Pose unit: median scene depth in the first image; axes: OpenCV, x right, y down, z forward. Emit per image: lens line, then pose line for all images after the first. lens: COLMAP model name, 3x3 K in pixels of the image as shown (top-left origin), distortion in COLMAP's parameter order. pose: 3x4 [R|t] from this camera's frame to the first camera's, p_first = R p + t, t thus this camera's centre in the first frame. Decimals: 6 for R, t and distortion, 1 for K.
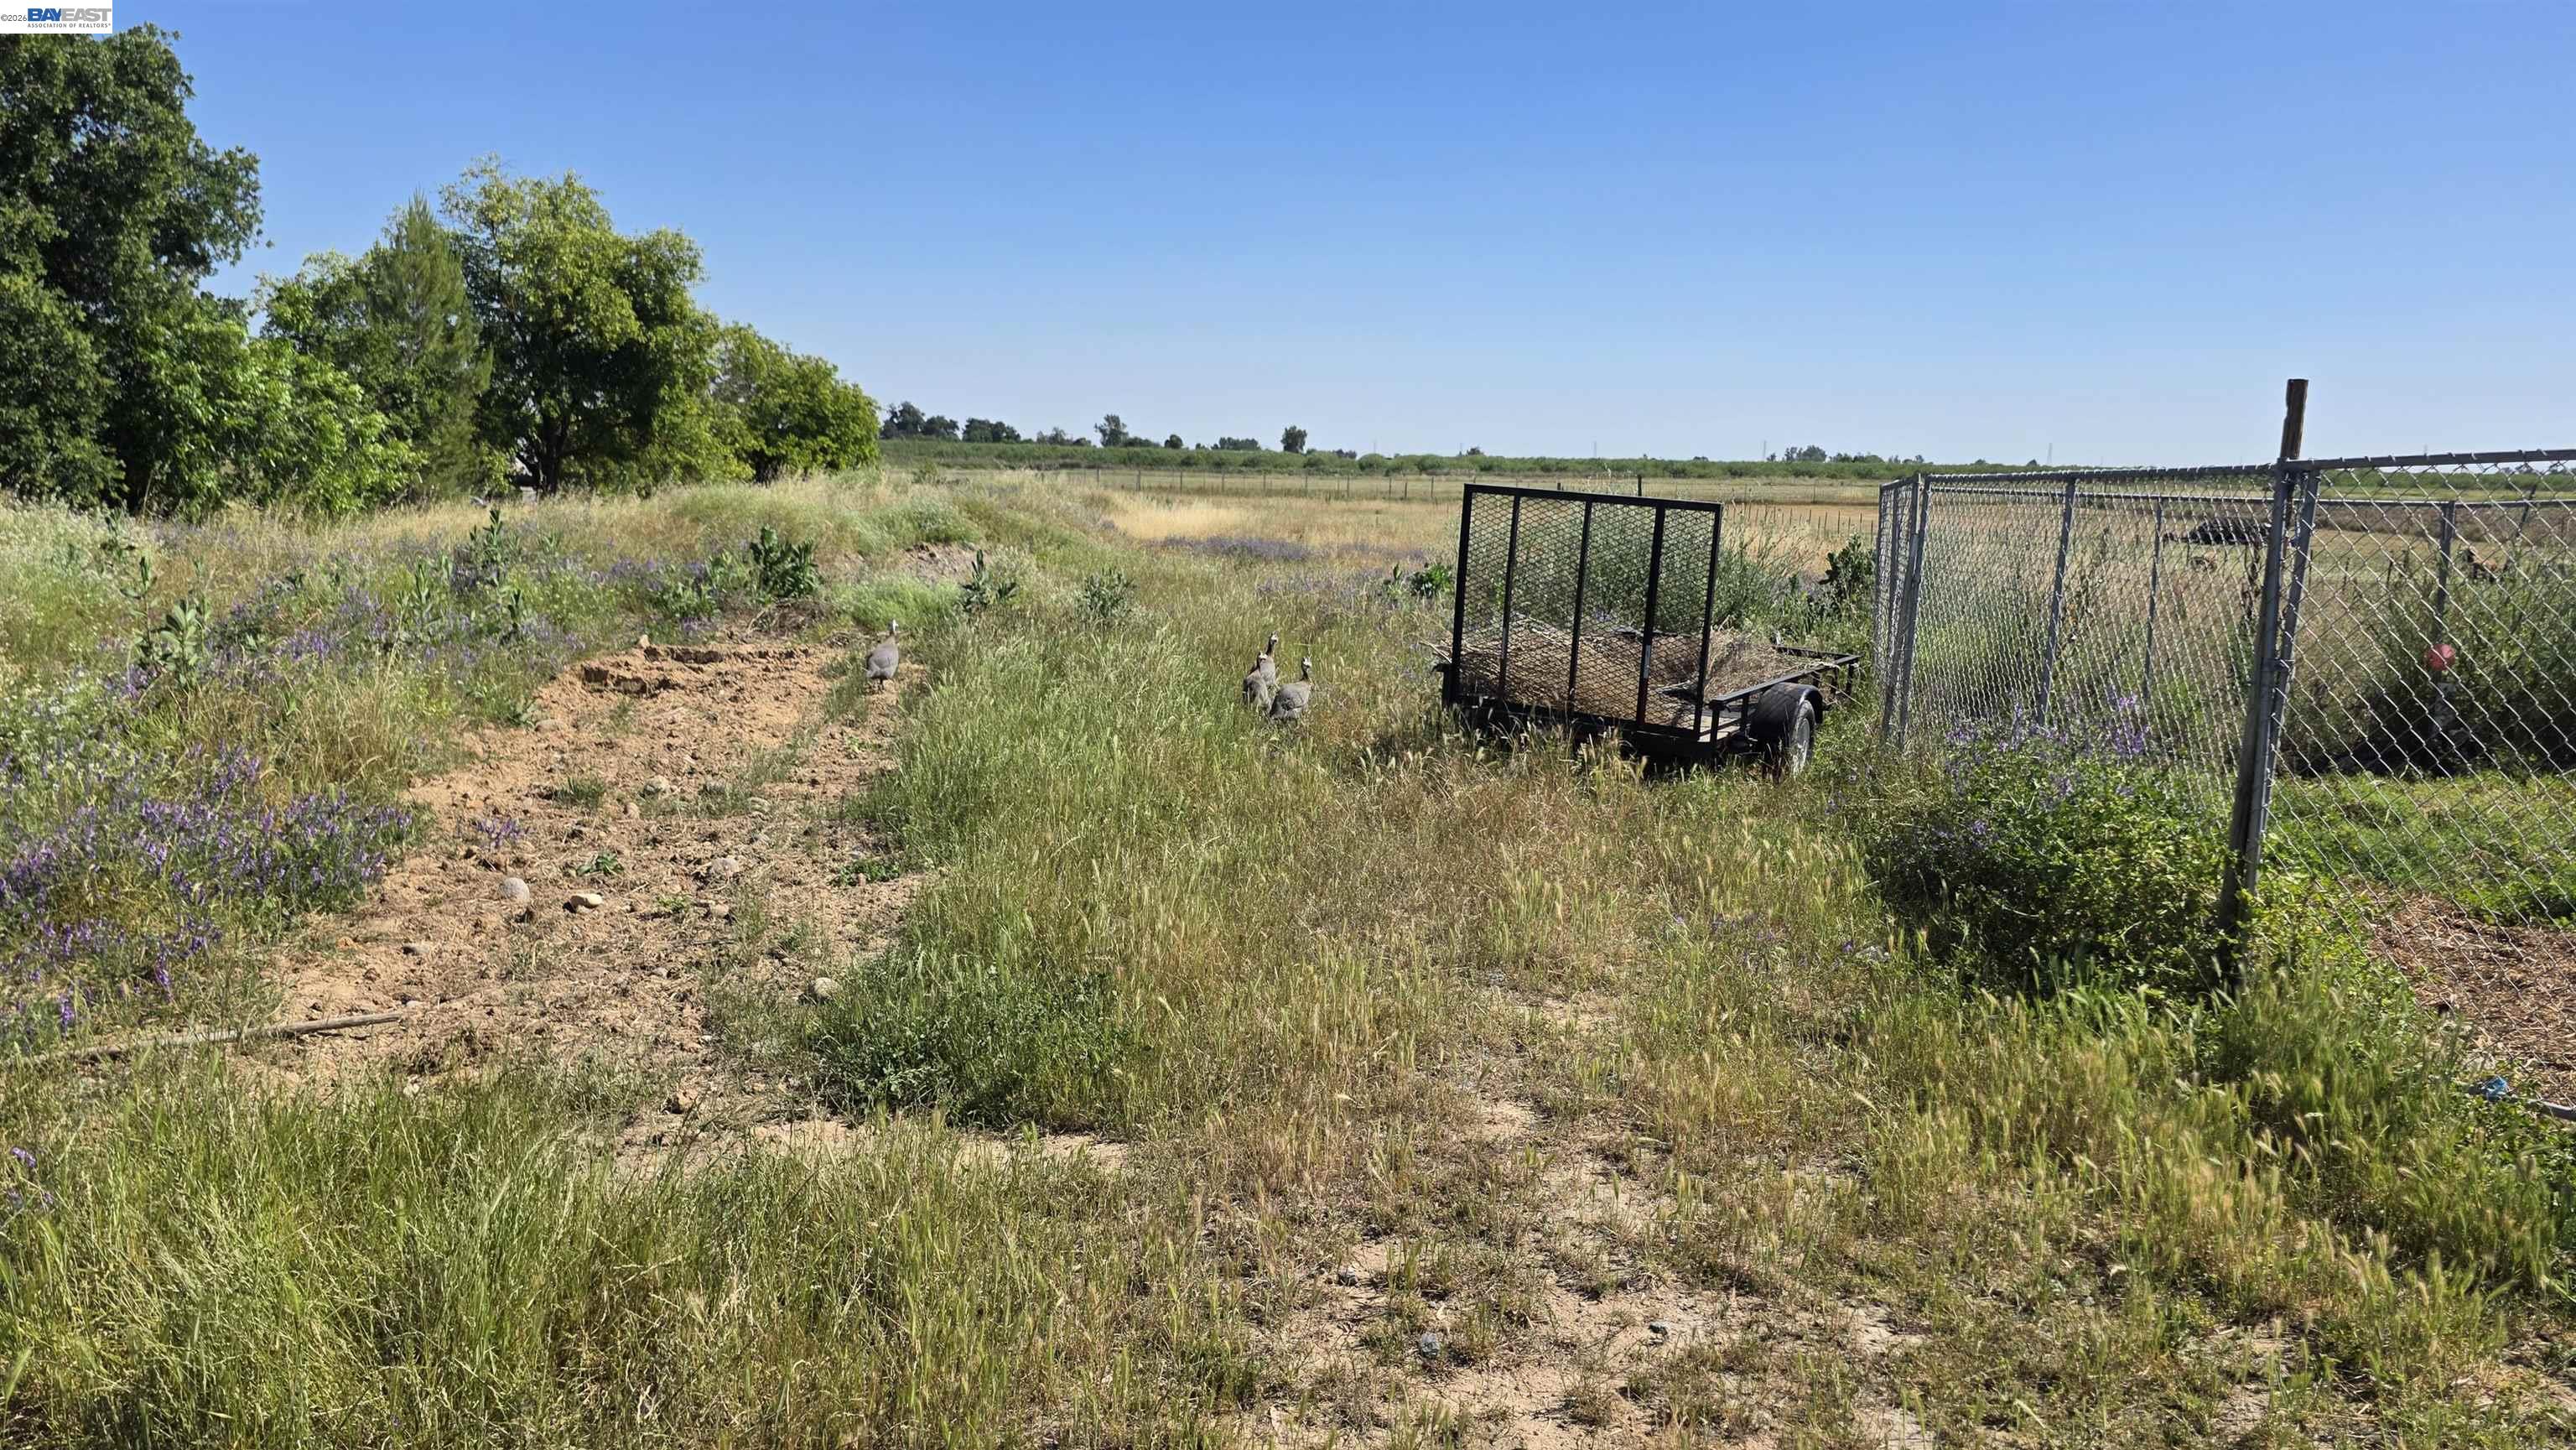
lens RADIAL K [[1803.1, 0, 1272.6], [0, 1803.1, 722.0], [0, 0, 1]] dist [0.078722, -0.067934]
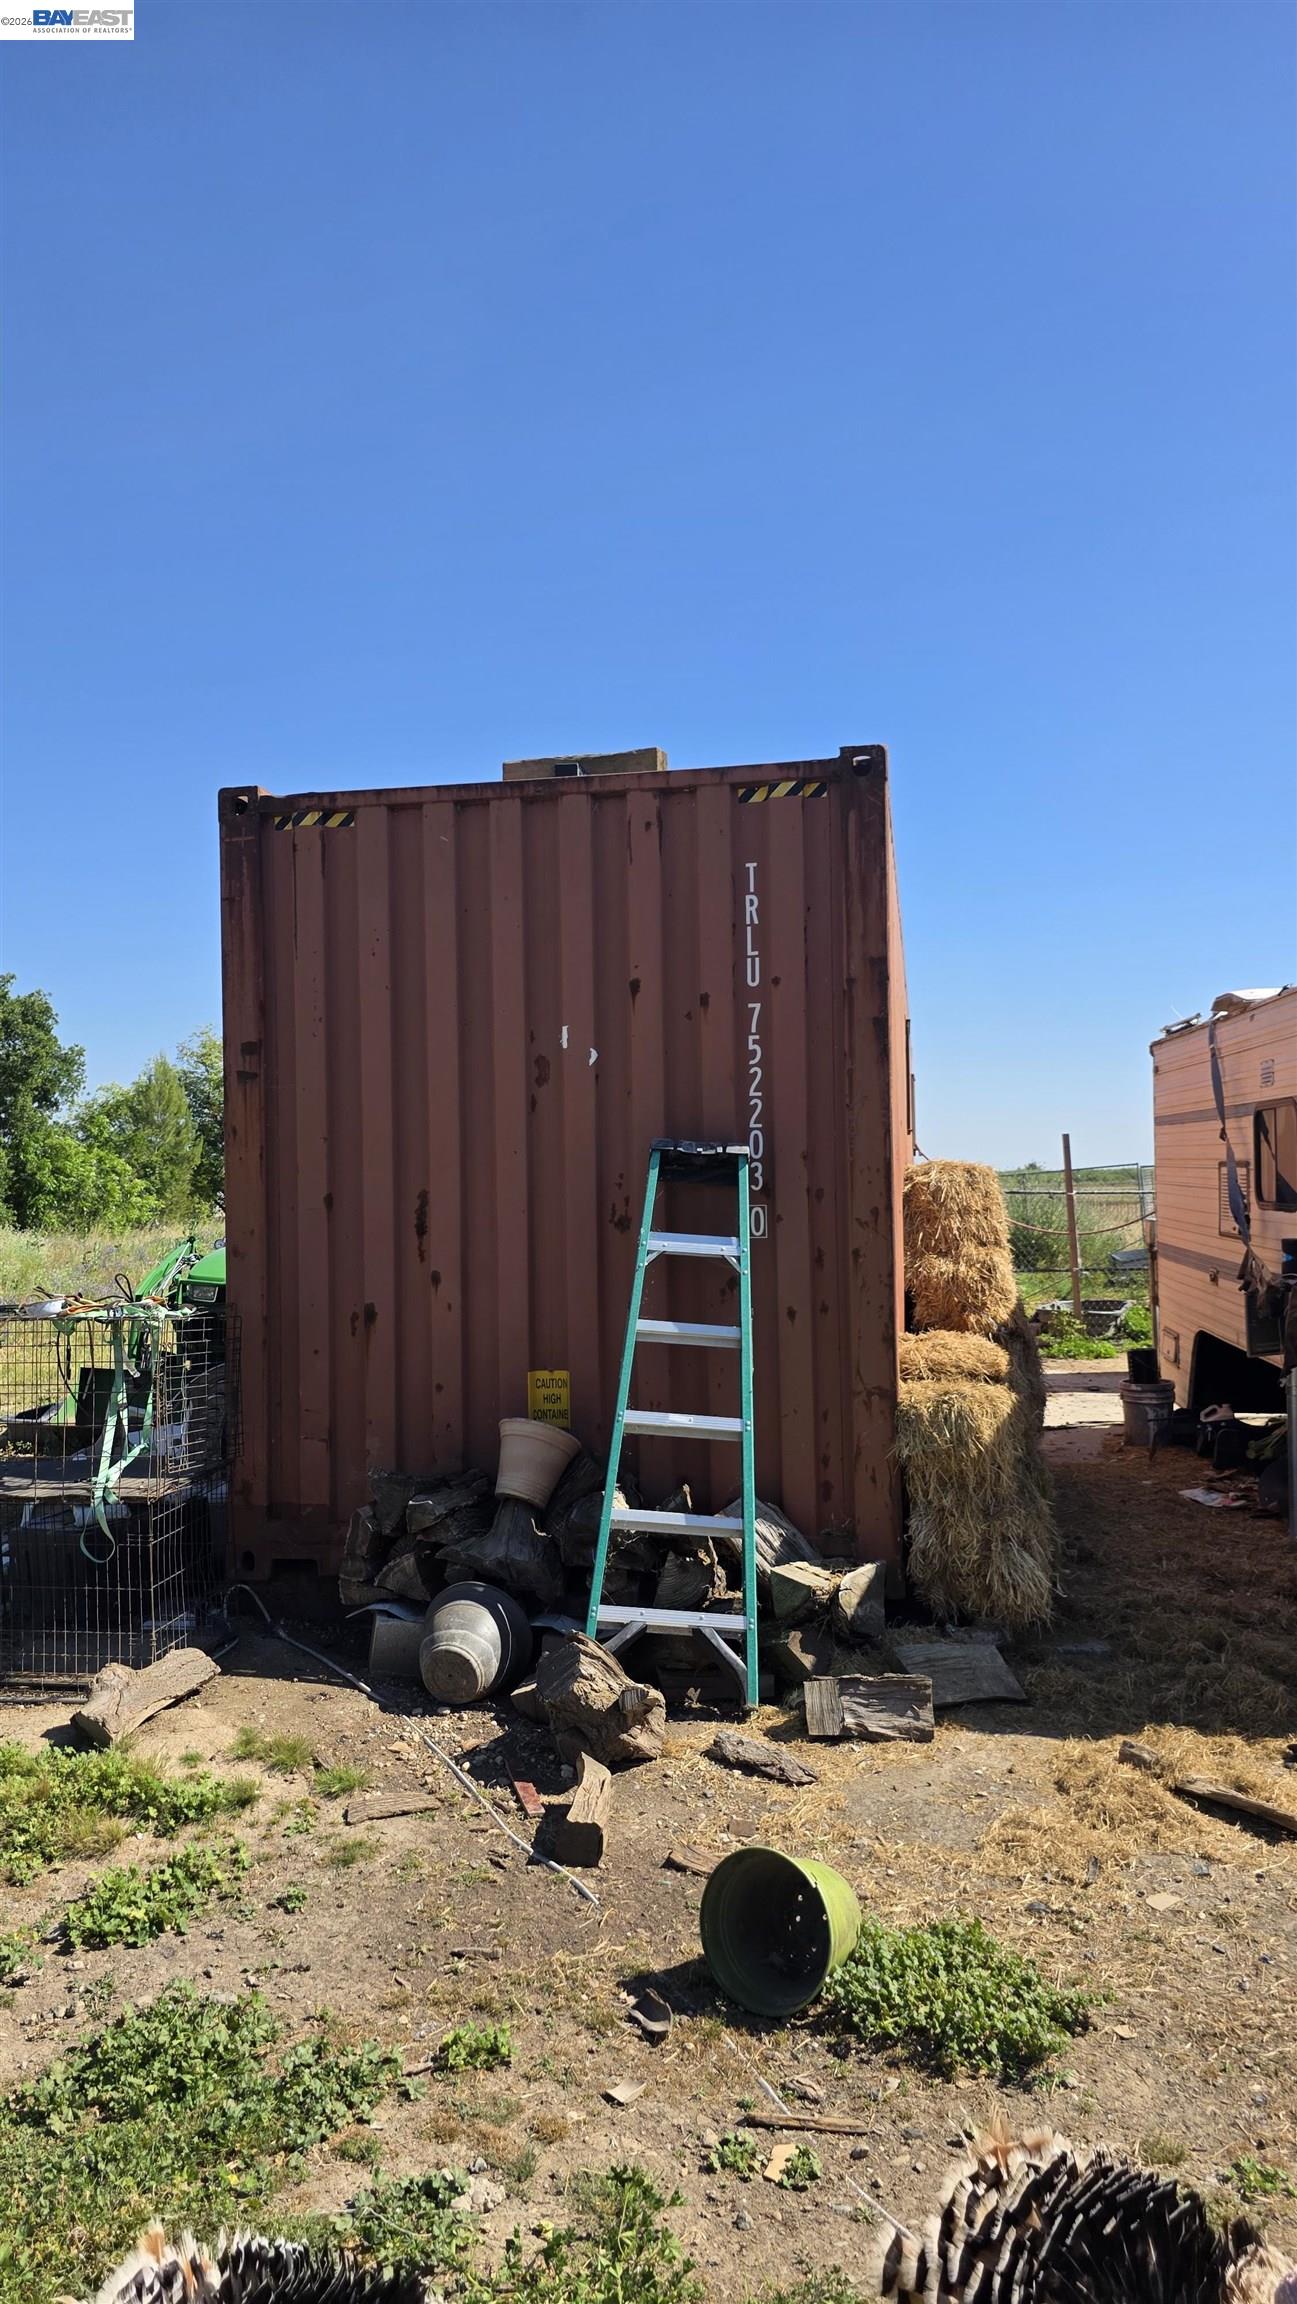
lens RADIAL K [[1603.7, 0, 648.5], [0, 1603.7, 1152.0], [0, 0, 1]] dist [0.104457, -0.070254]
pose [[0.990211, -0.040212, -0.133659, 0.230870], [0.017409, 0.985705, -0.167581, 0.082800], [0.138487, 0.163614, 0.976756, -0.509922]]
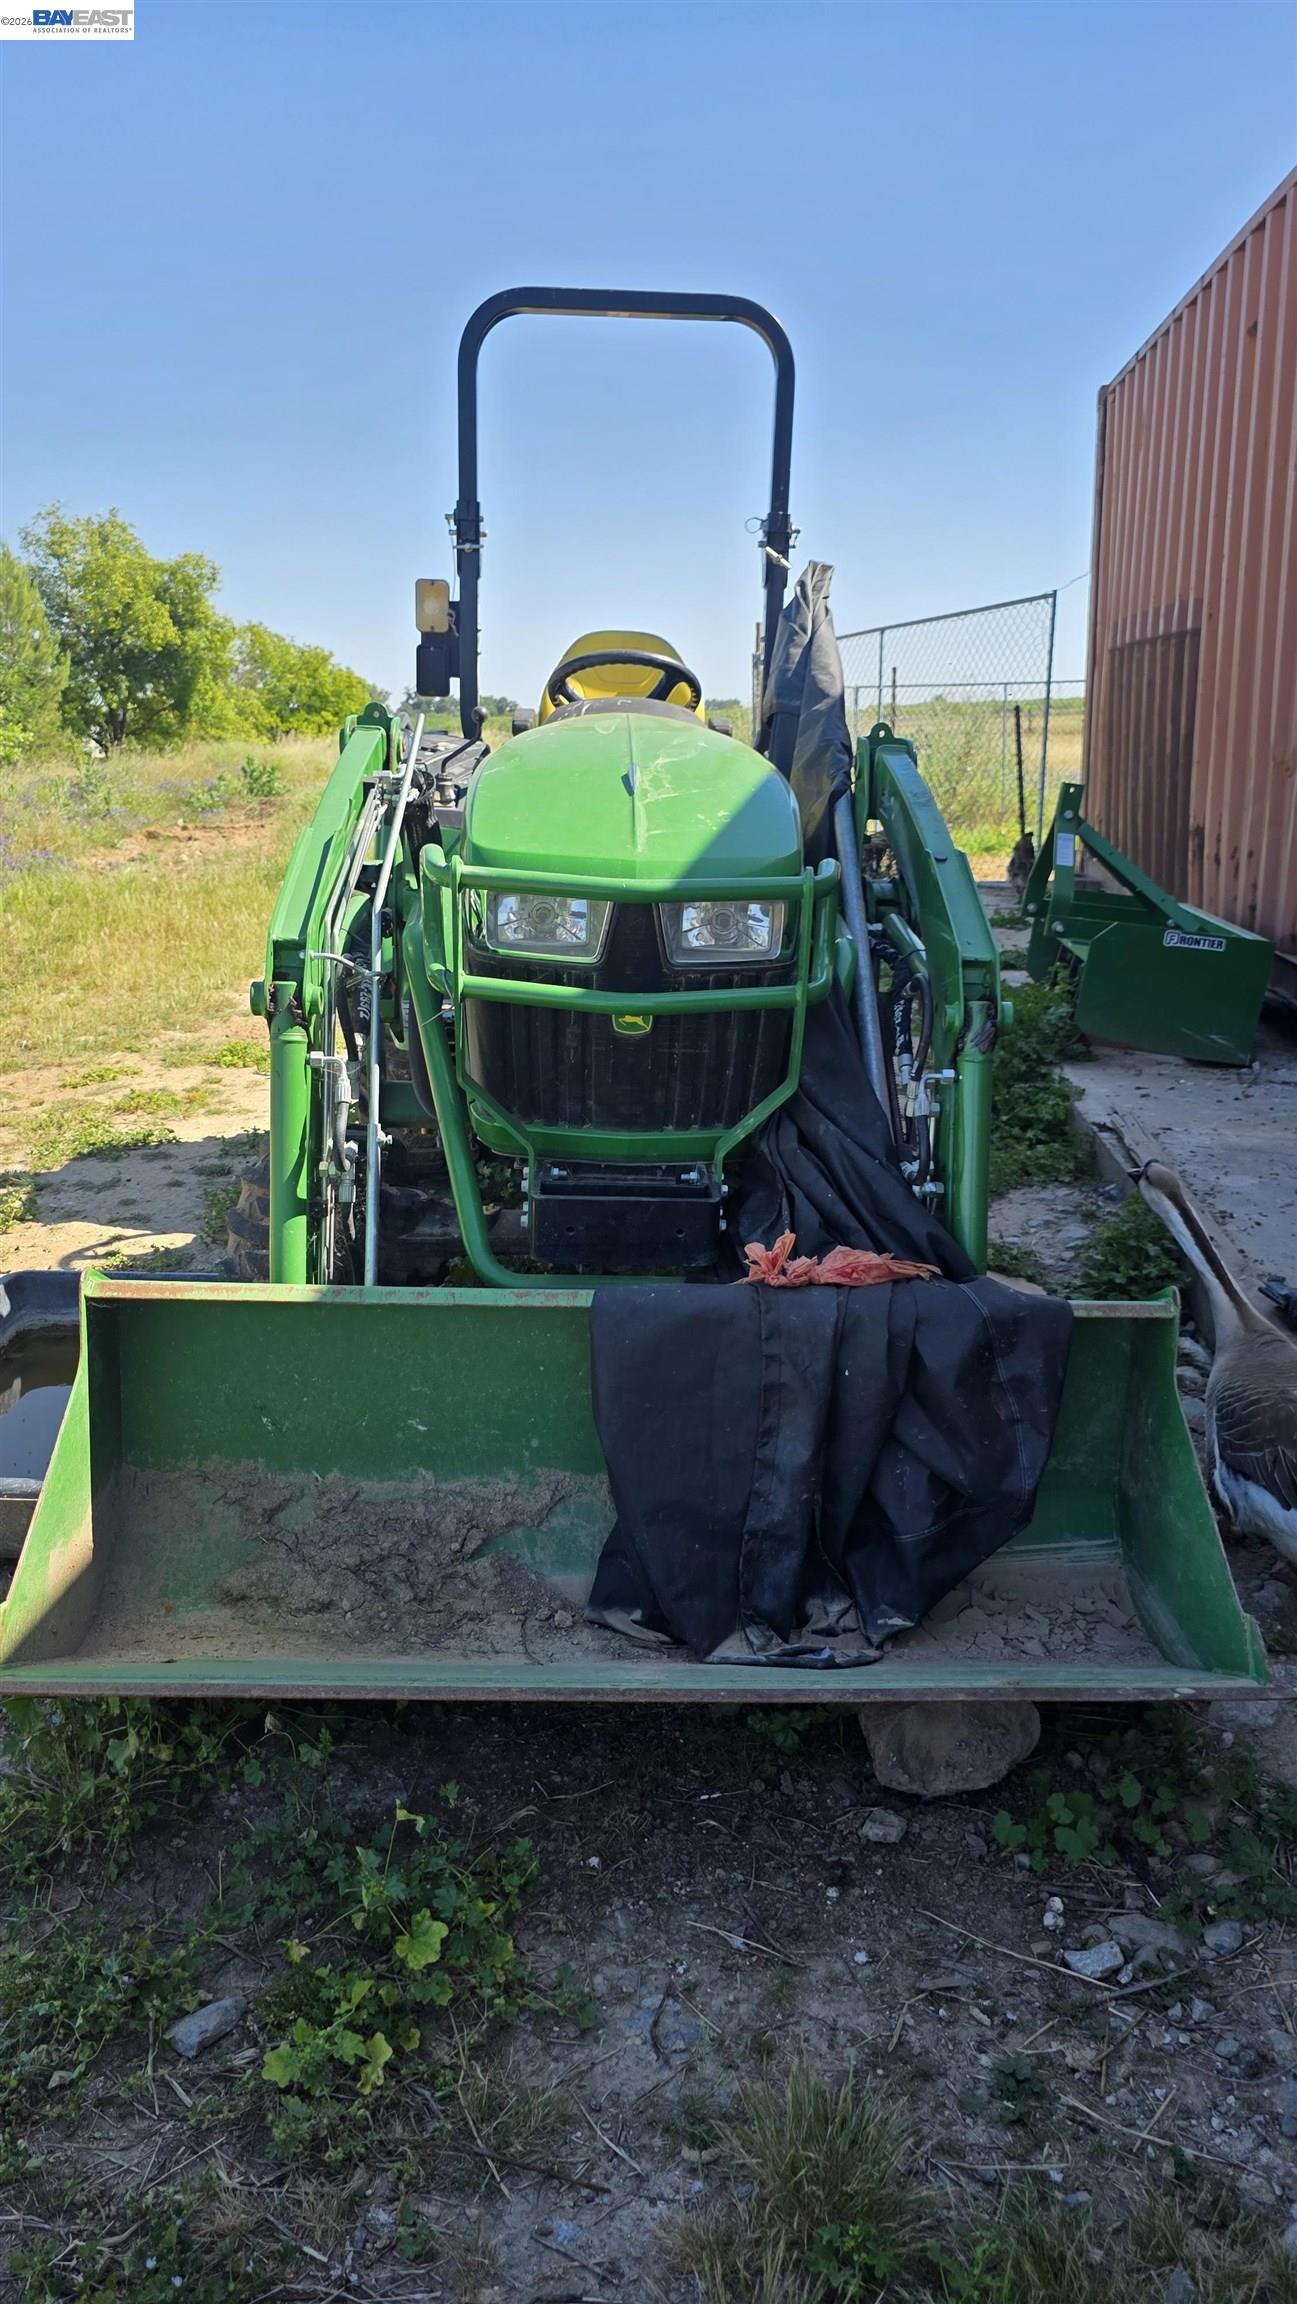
lens RADIAL K [[1629.6, 0, 638.9], [0, 1629.6, 1144.3], [0, 0, 1]] dist [0.059913, -0.042371]
pose [[0.995985, -0.034414, -0.082646, 0.099731], [0.043163, 0.993373, 0.106520, 0.054309], [0.078432, -0.109660, 0.990870, -0.261895]]
